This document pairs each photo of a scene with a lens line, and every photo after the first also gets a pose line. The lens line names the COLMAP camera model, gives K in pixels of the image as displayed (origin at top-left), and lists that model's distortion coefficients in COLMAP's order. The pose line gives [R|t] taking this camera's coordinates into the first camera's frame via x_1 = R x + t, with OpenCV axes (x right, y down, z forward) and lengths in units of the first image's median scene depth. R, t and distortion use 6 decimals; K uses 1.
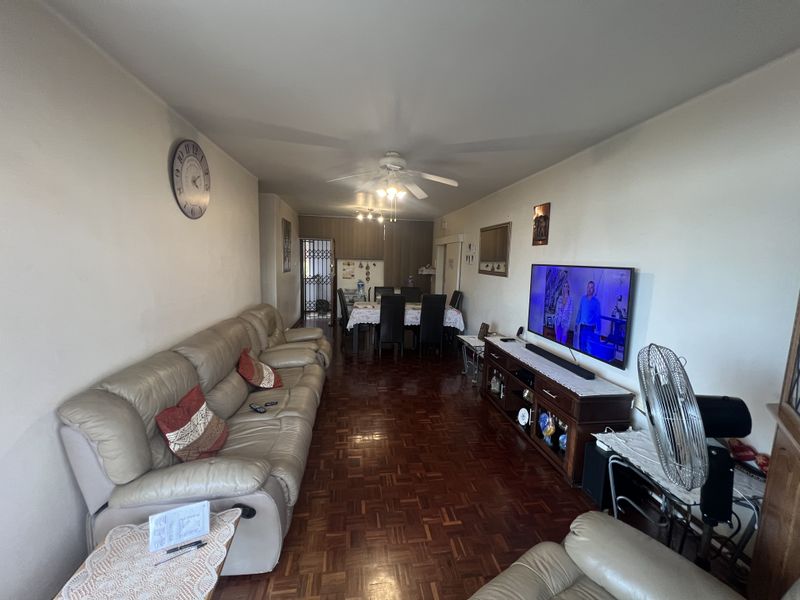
lens RADIAL K [[319.1, 0, 396.9], [0, 319.1, 297.2], [0, 0, 1]] dist [-0.002492, -0.000059]
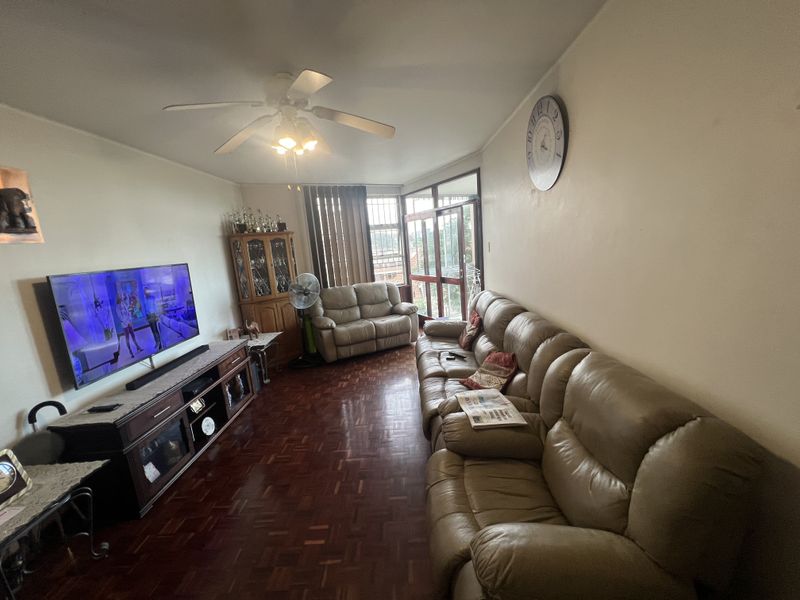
lens RADIAL K [[319.1, 0, 396.9], [0, 319.1, 297.2], [0, 0, 1]] dist [-0.002492, -0.000059]
pose [[-0.985082, 0.030488, 0.169366, -0.117879], [0.078858, 0.954740, 0.286798, -0.078152], [-0.152956, 0.295876, -0.942901, 0.630158]]
